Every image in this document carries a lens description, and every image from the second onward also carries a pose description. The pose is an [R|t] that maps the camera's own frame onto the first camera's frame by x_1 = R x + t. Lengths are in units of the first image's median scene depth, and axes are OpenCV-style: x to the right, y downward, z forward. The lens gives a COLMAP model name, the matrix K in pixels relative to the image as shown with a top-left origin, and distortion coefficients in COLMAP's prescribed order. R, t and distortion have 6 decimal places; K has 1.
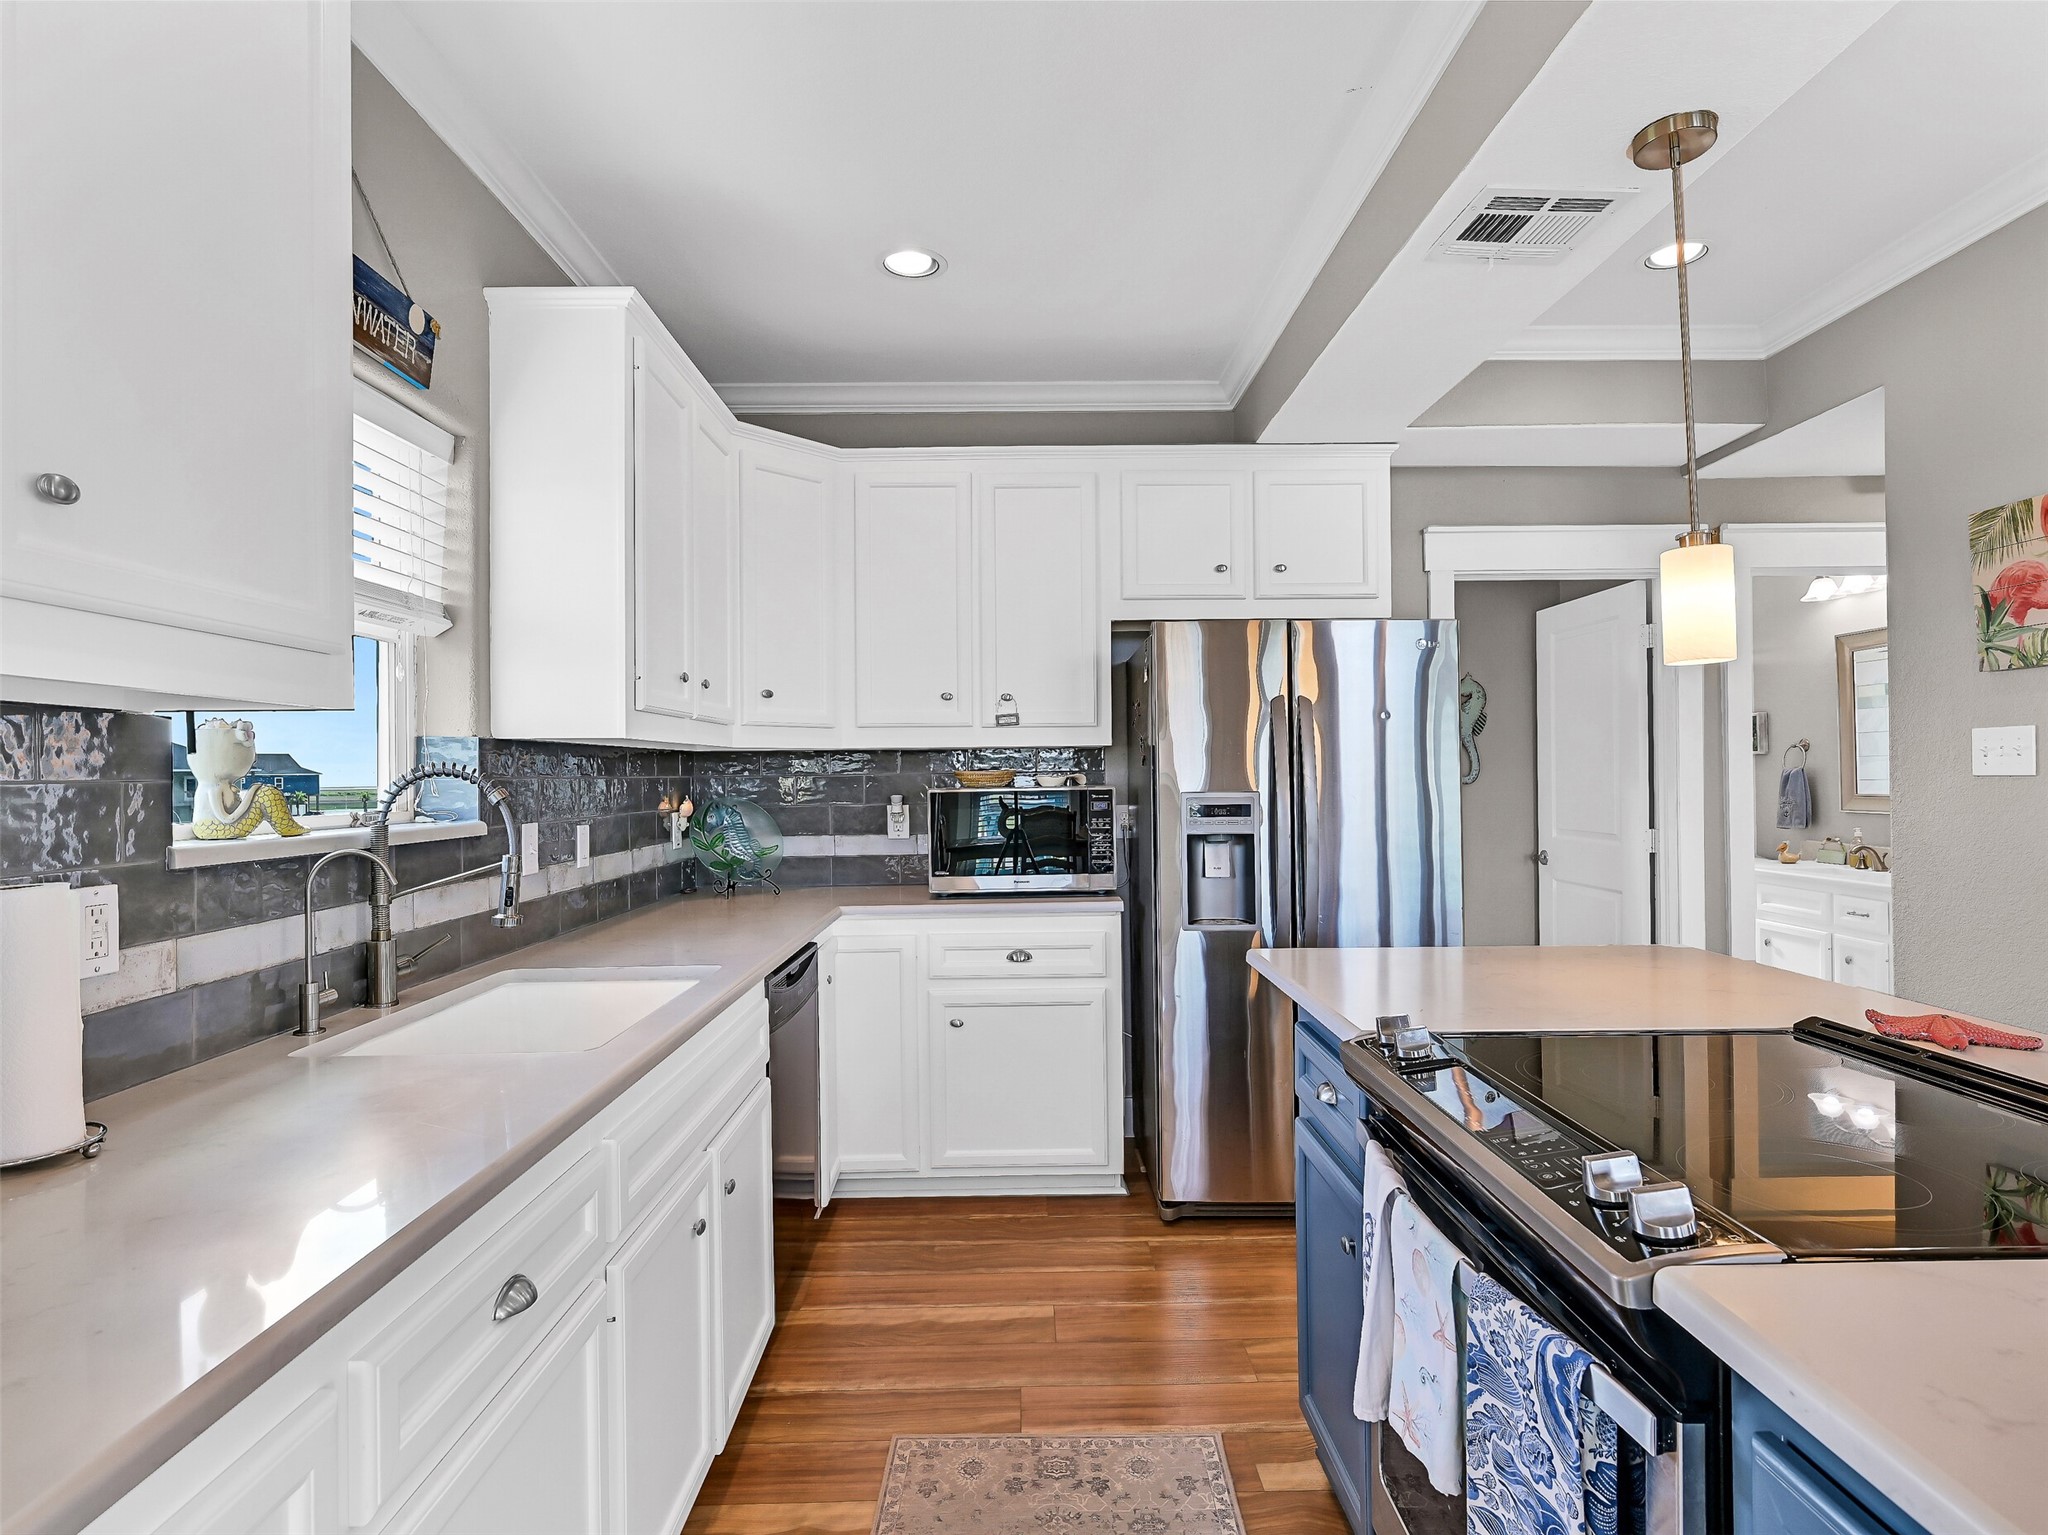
lens RADIAL K [[1085.8, 0, 1031.9], [0, 1085.8, 769.4], [0, 0, 1]] dist [0.000279, 0.000372]
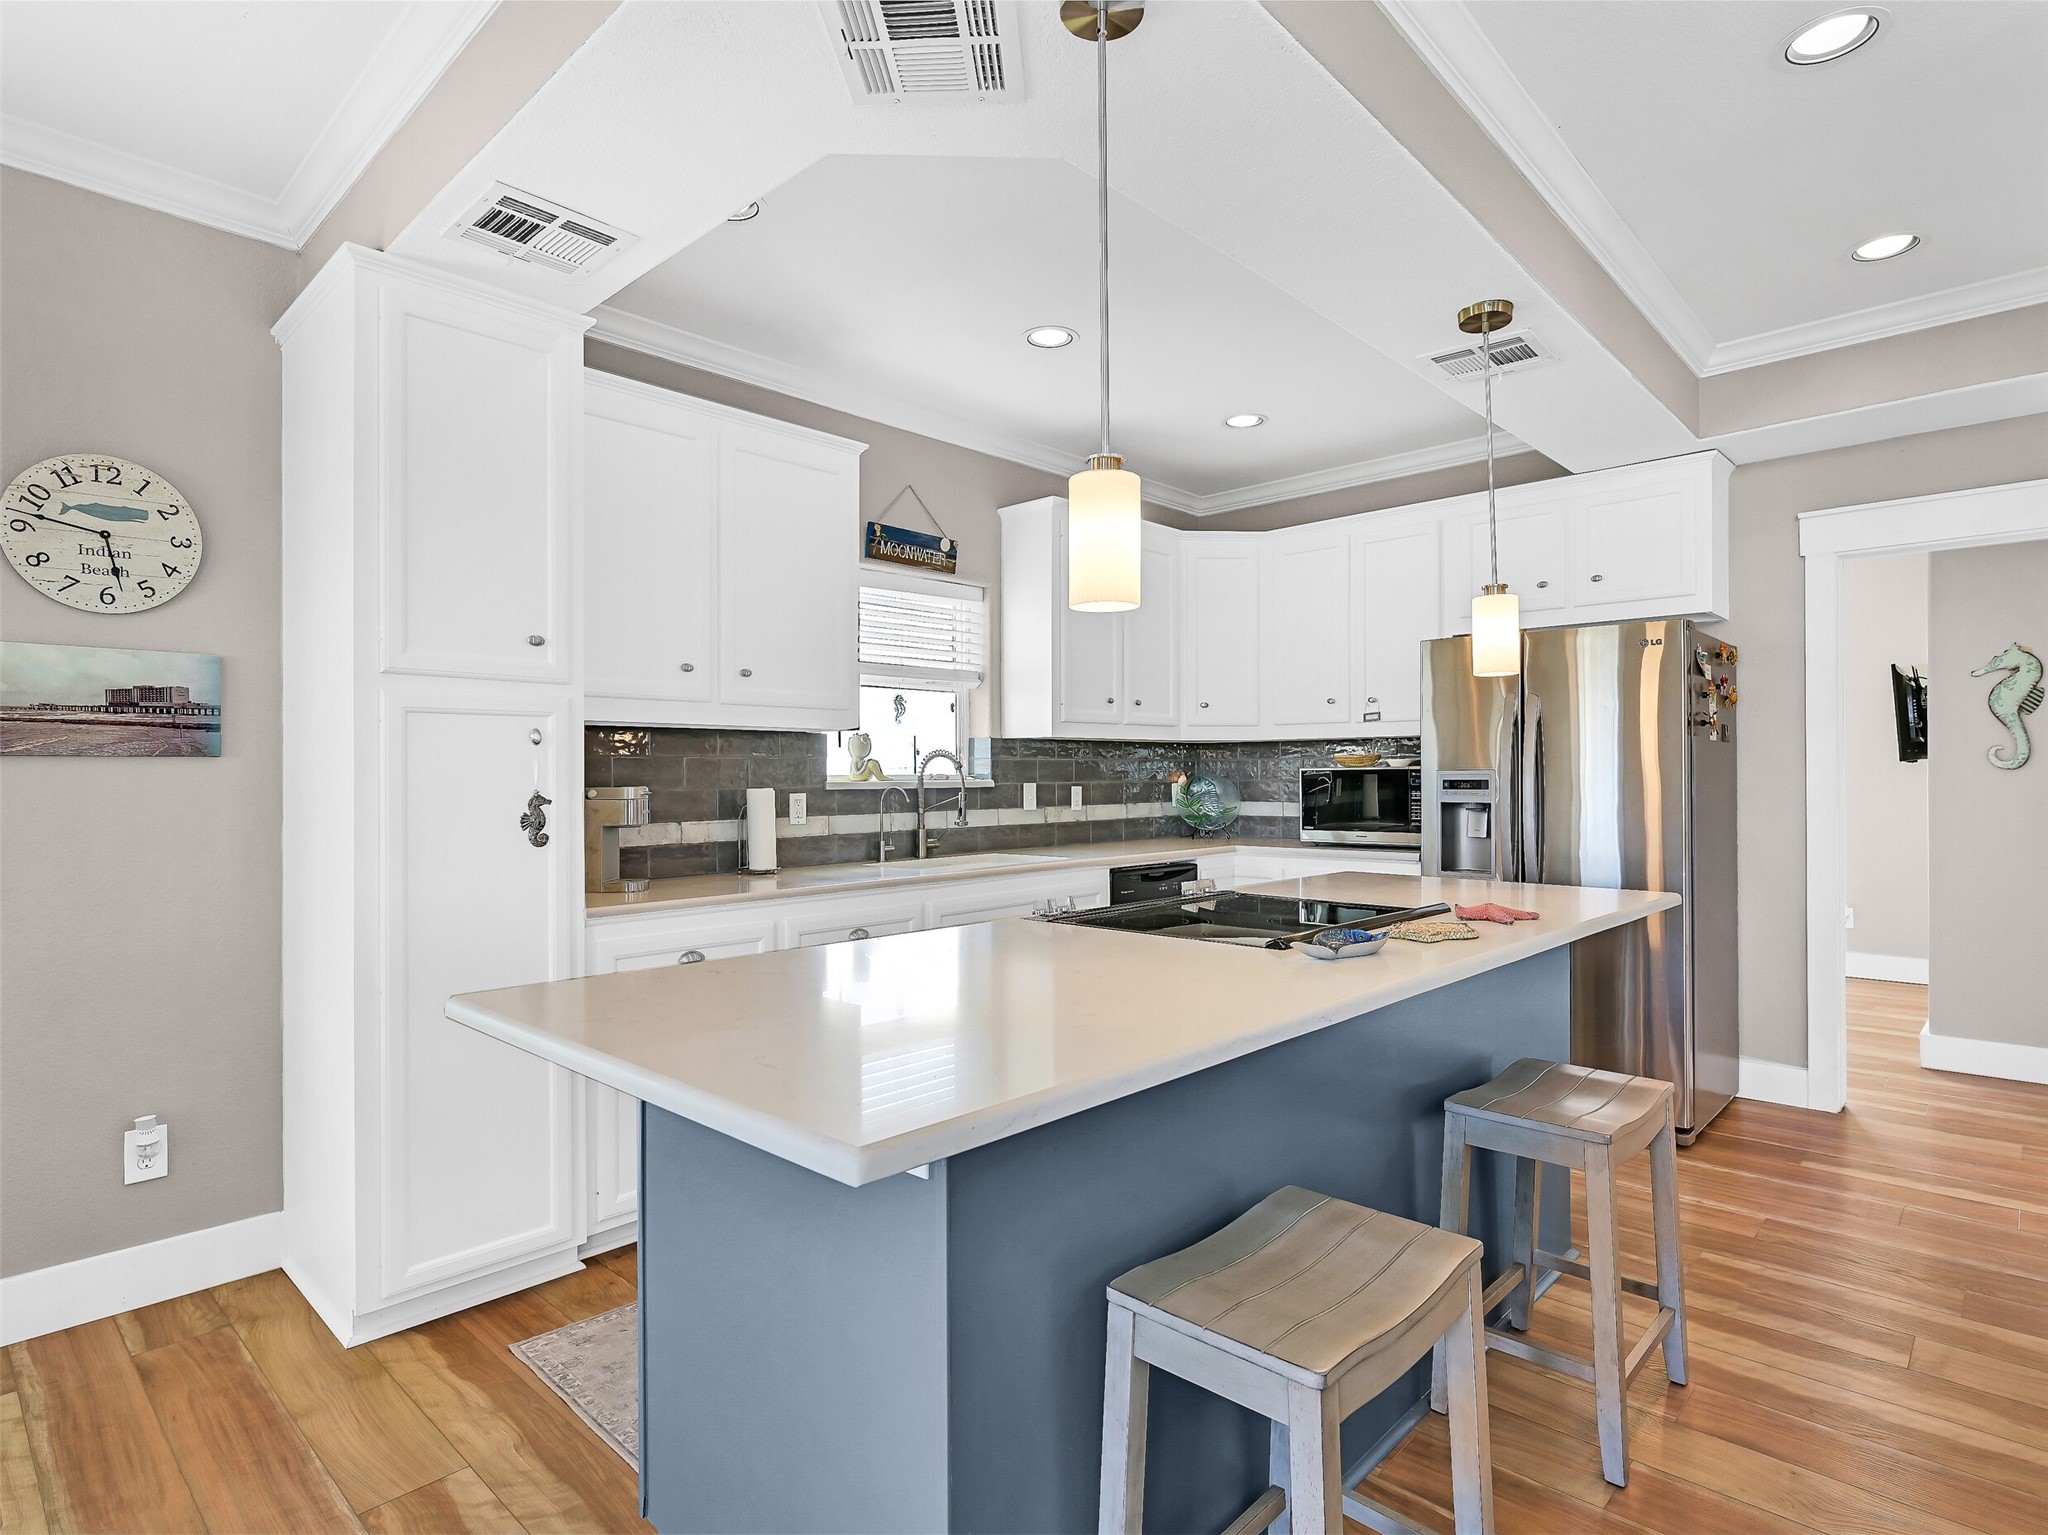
lens RADIAL K [[1085.8, 0, 1031.9], [0, 1085.8, 769.4], [0, 0, 1]] dist [0.000279, 0.000372]
pose [[0.719753, 0.004854, -0.694213, 0.708547], [0.001212, 0.999965, 0.008248, 0.008717], [0.694229, -0.006778, 0.719722, -0.290624]]
